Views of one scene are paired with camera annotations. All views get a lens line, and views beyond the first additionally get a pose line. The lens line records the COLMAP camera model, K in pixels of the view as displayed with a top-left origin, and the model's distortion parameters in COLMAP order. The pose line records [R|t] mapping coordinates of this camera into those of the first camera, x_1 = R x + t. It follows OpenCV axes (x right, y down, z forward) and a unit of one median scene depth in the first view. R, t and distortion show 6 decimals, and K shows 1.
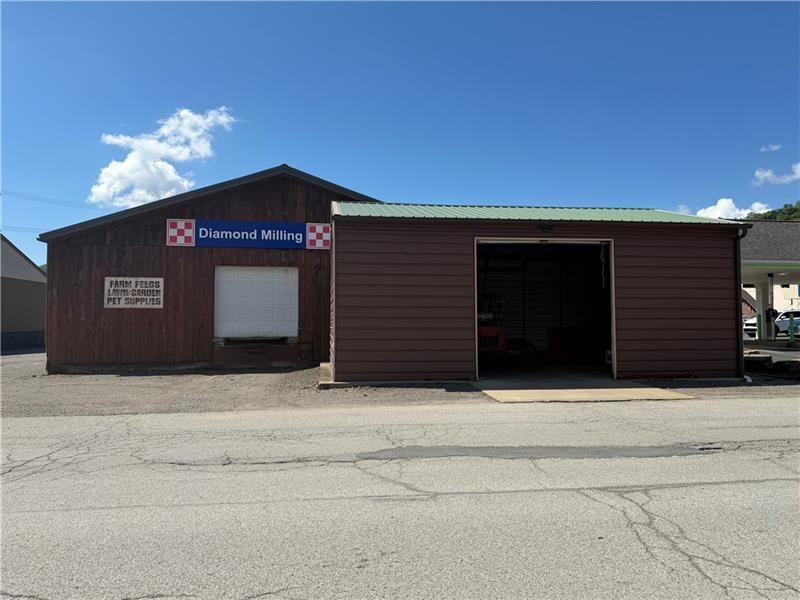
lens RADIAL K [[589.5, 0, 400.0], [0, 589.5, 300.0], [0, 0, 1]] dist [0.000389, -0.001041]
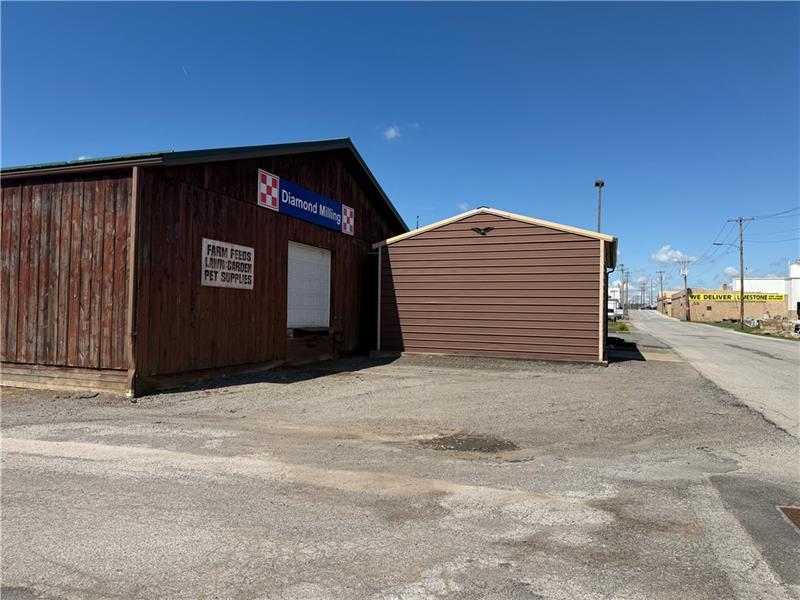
lens RADIAL K [[589.5, 0, 400.0], [0, 589.5, 300.0], [0, 0, 1]] dist [0.000389, -0.001041]
pose [[0.457072, 0.030324, 0.888913, -0.969837], [-0.056392, 0.998396, -0.005063, 0.020361], [-0.887640, -0.047813, 0.458049, 0.500420]]
